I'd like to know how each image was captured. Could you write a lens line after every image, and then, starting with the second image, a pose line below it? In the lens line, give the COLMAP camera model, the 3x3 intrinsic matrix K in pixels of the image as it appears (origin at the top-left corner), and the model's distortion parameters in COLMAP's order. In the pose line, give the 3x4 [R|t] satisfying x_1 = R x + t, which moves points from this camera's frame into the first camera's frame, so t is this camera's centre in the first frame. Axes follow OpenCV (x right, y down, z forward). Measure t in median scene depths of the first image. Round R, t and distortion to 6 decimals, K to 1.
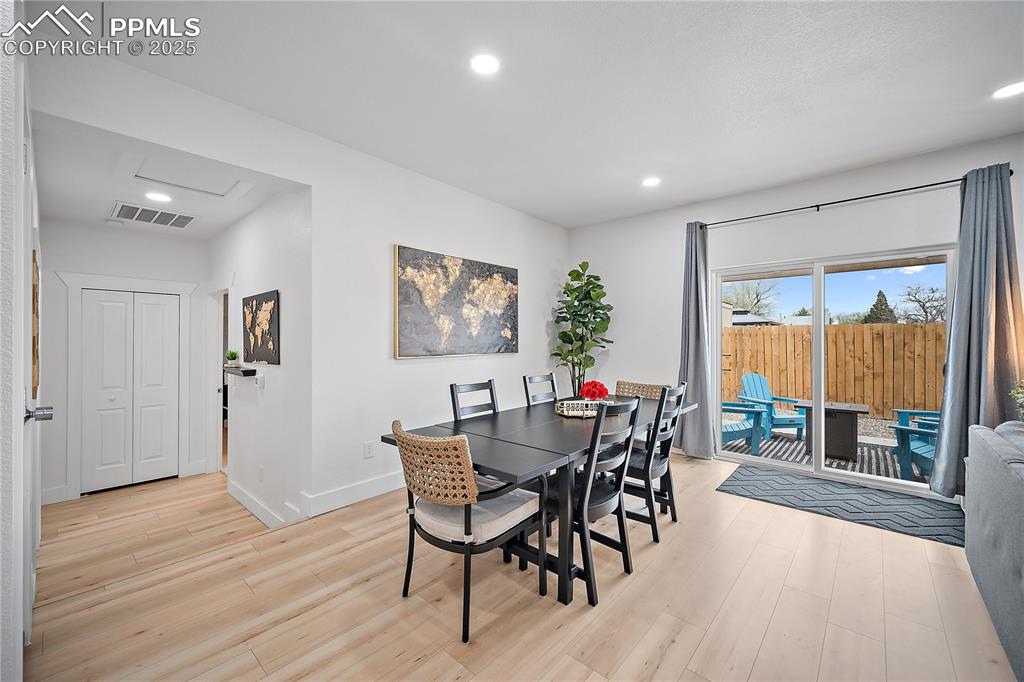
lens RADIAL K [[407.7, 0, 518.0], [0, 407.7, 342.6], [0, 0, 1]] dist [0.002045, 0.000406]
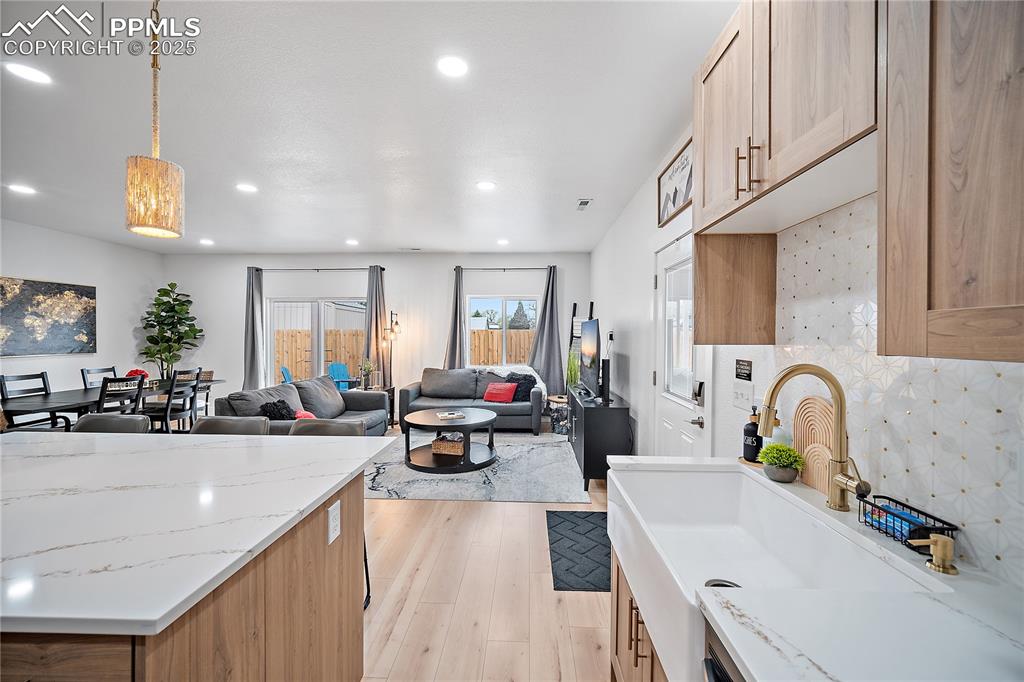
lens RADIAL K [[405.7, 0, 512.0], [0, 405.7, 341.0], [0, 0, 1]] dist [-0.000413, -0.000038]
pose [[0.783064, -0.006853, 0.621903, 0.253071], [0.002529, 0.999966, 0.007834, -0.020690], [-0.621935, -0.004562, 0.783055, -0.877330]]
